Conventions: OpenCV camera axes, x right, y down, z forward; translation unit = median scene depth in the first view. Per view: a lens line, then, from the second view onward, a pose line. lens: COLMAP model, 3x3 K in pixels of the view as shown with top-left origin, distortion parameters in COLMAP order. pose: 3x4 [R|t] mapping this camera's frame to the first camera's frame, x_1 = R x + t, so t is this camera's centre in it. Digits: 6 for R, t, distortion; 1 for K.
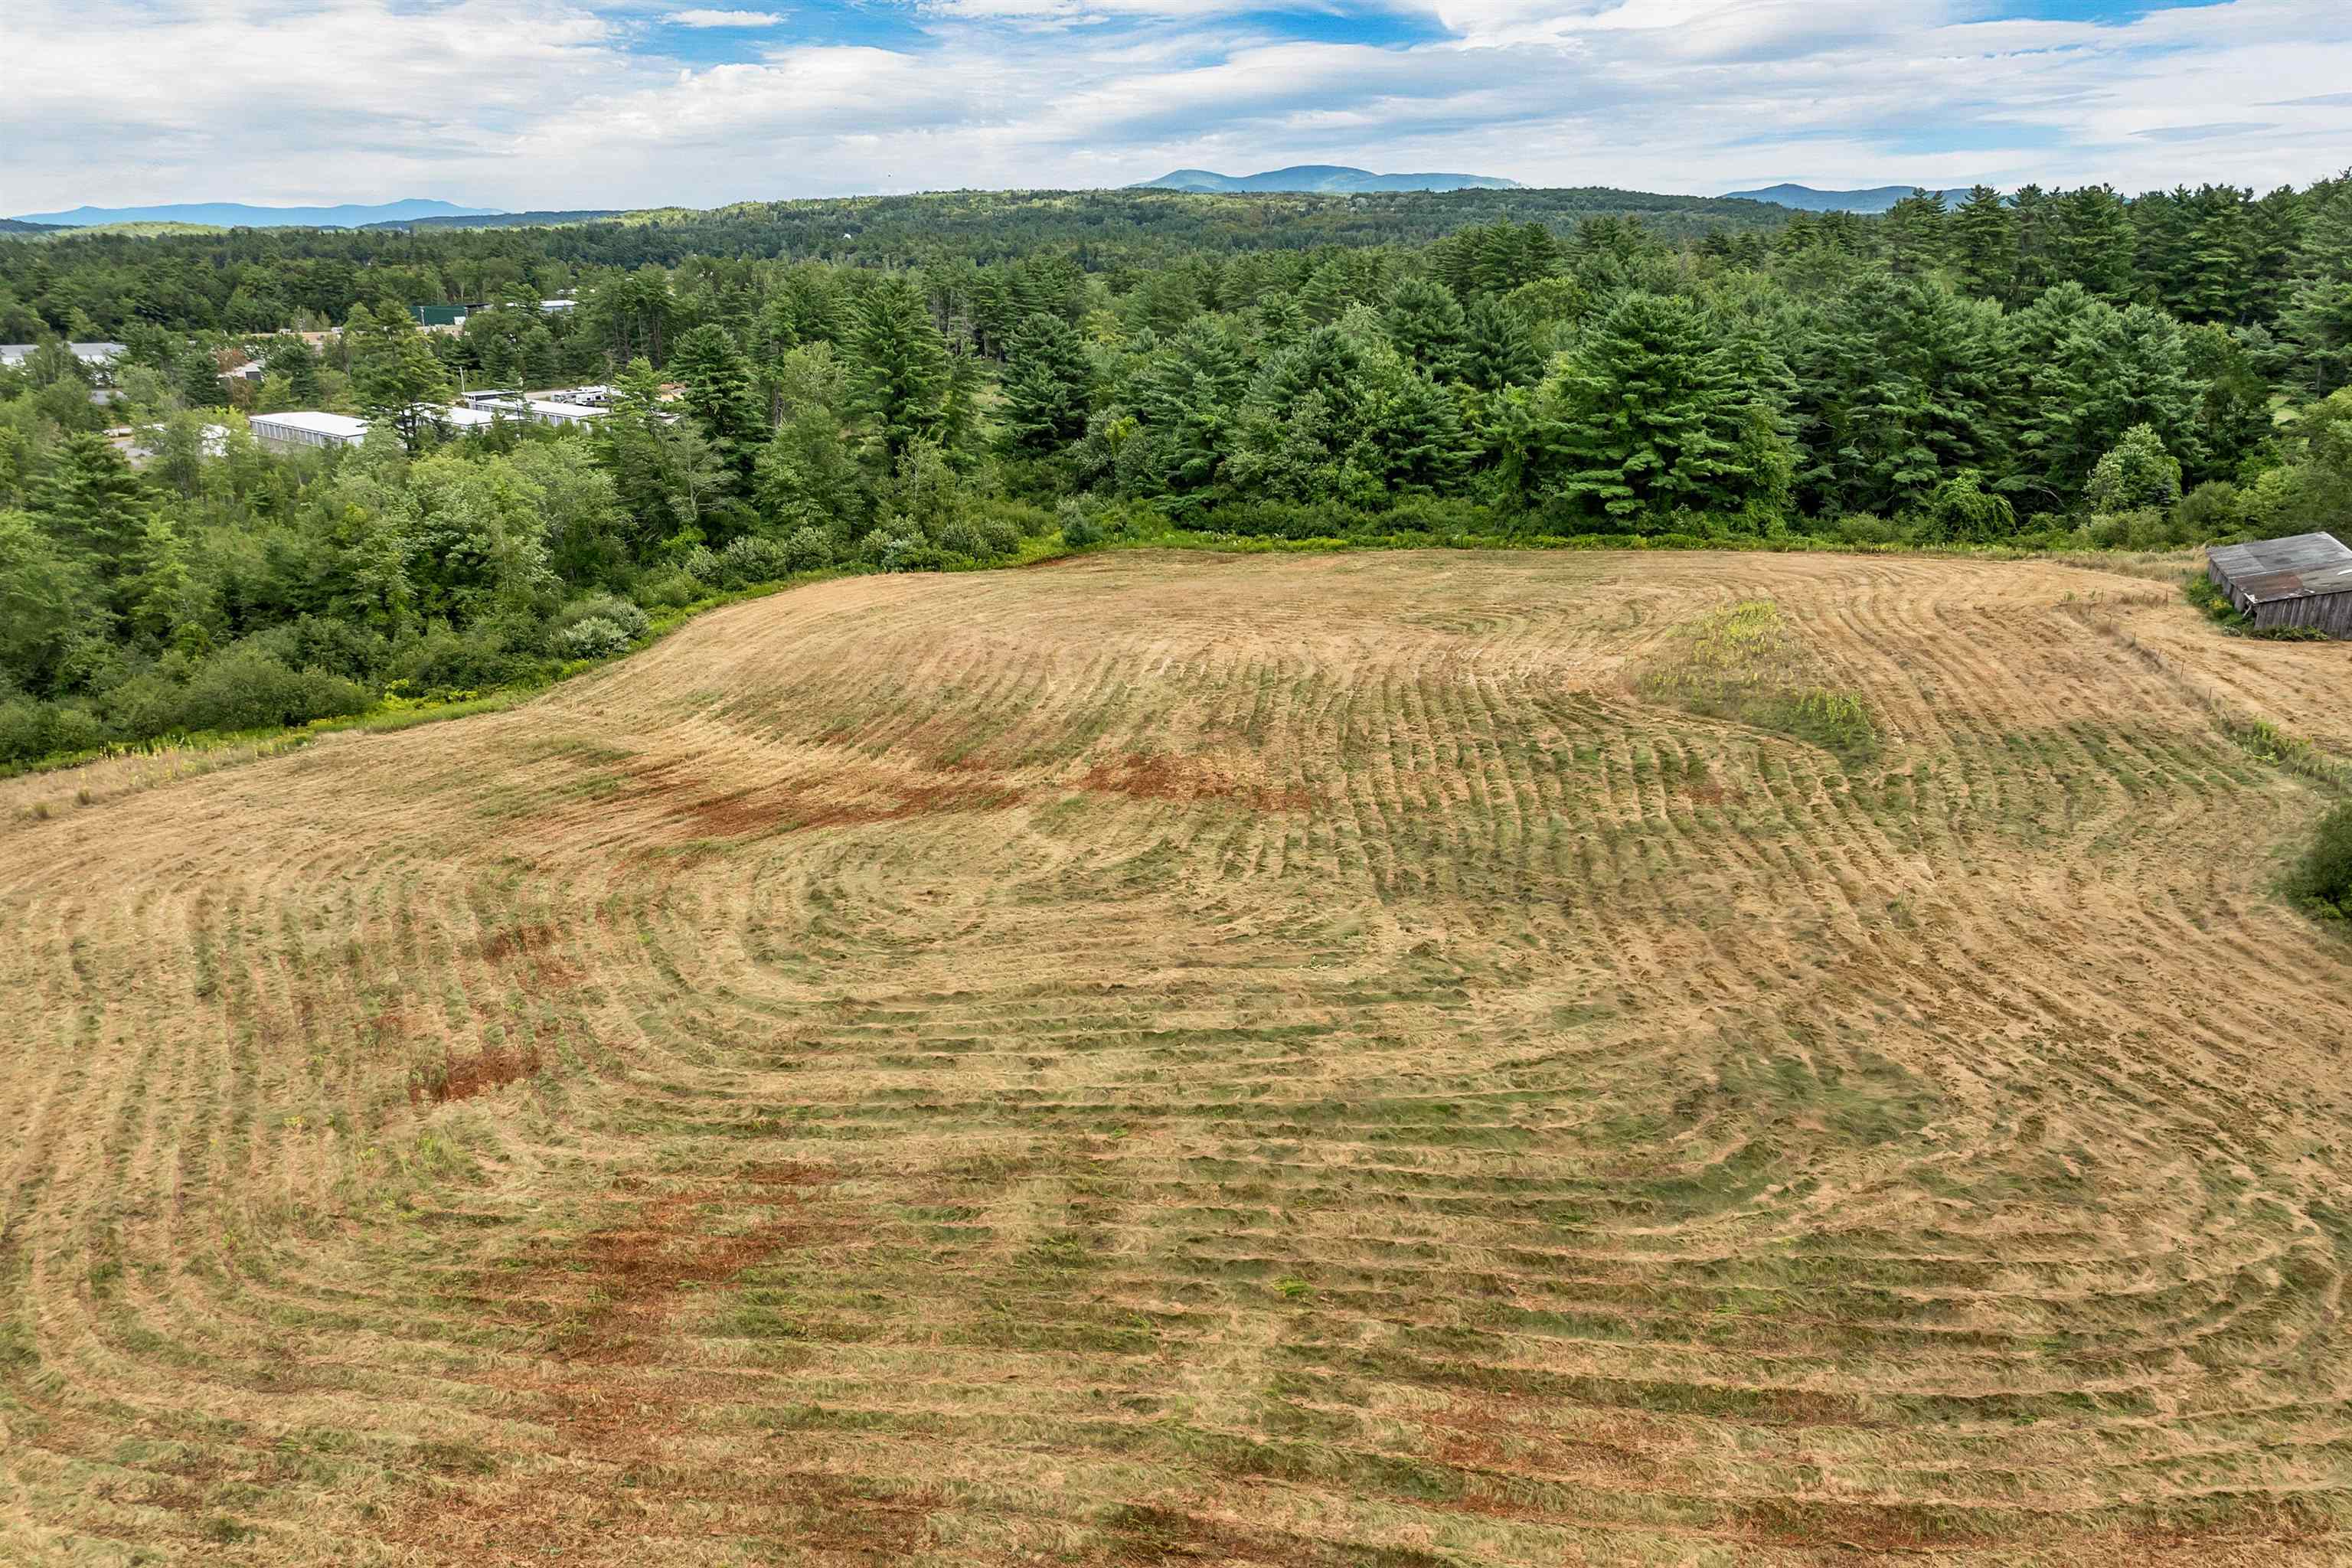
lens RADIAL K [[1791.1, 0, 1176.0], [0, 1791.1, 784.0], [0, 0, 1]] dist [-0.044793, -0.002715]
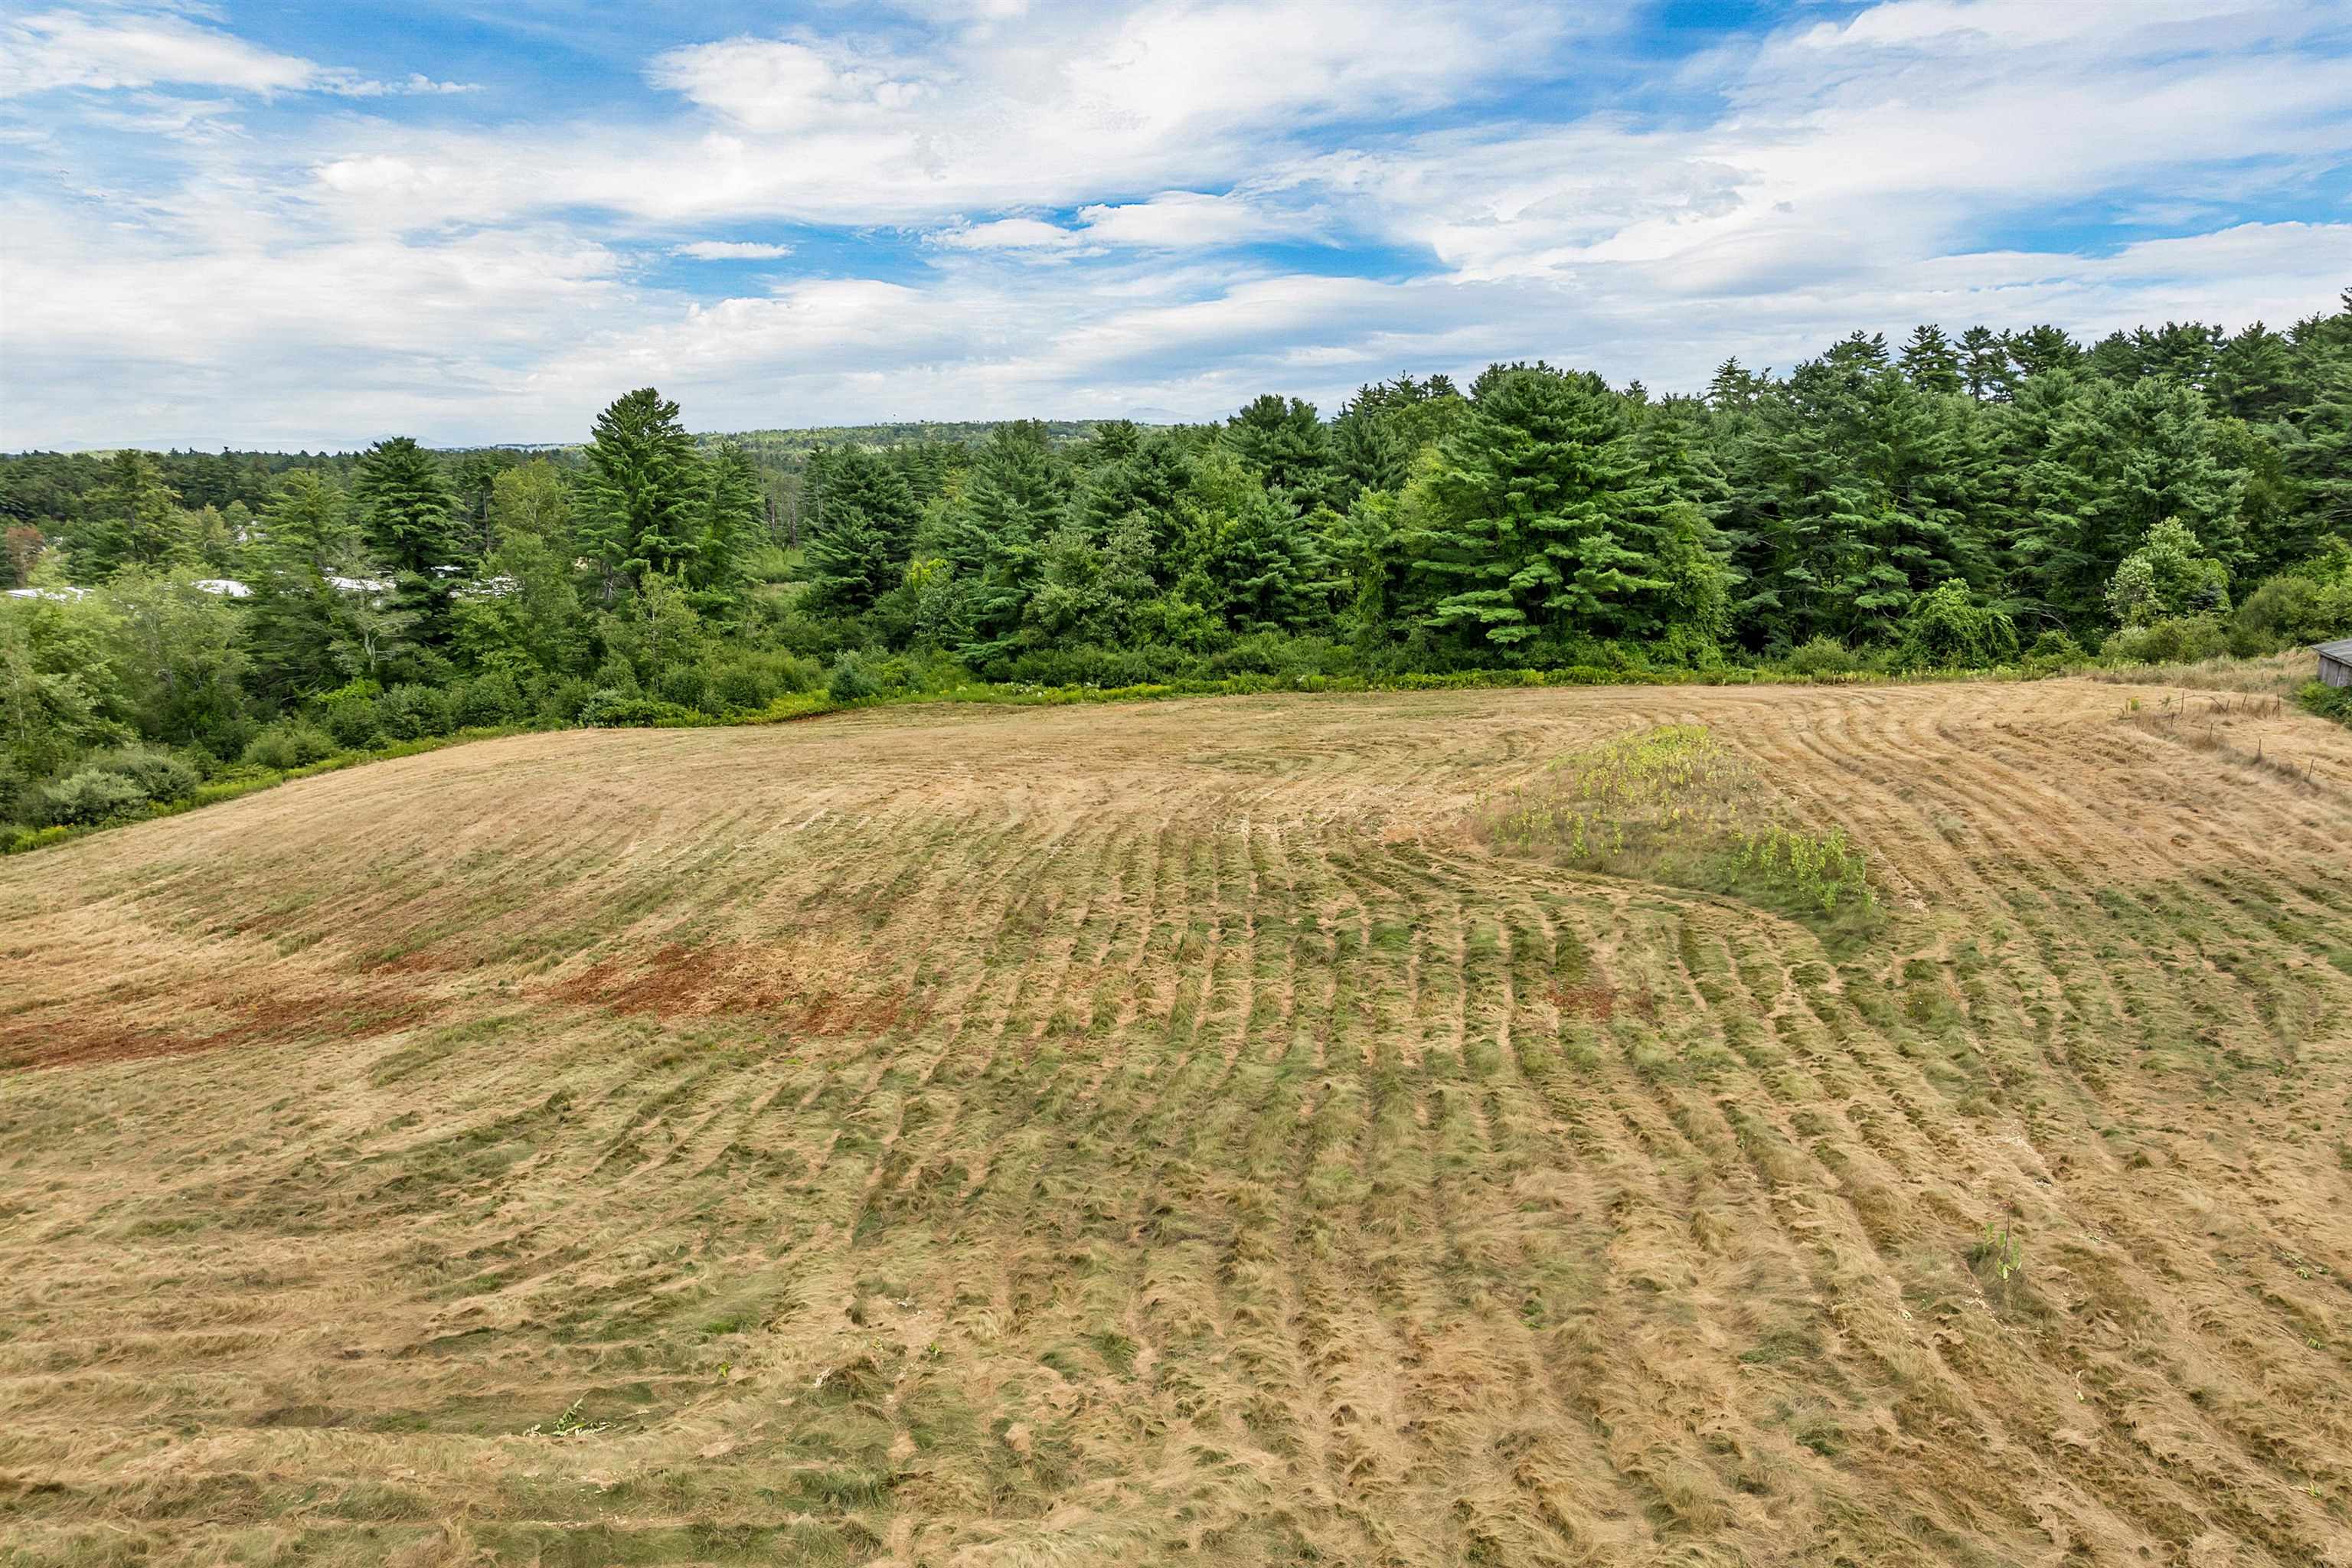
lens RADIAL K [[1659.0, 0, 1176.0], [0, 1659.0, 784.0], [0, 0, 1]] dist [0.000037, -0.068521]
pose [[0.999957, -0.009218, 0.001206, 0.104060], [0.009296, 0.991586, -0.129119, 0.002889], [-0.000005, 0.129125, 0.991628, 0.292673]]
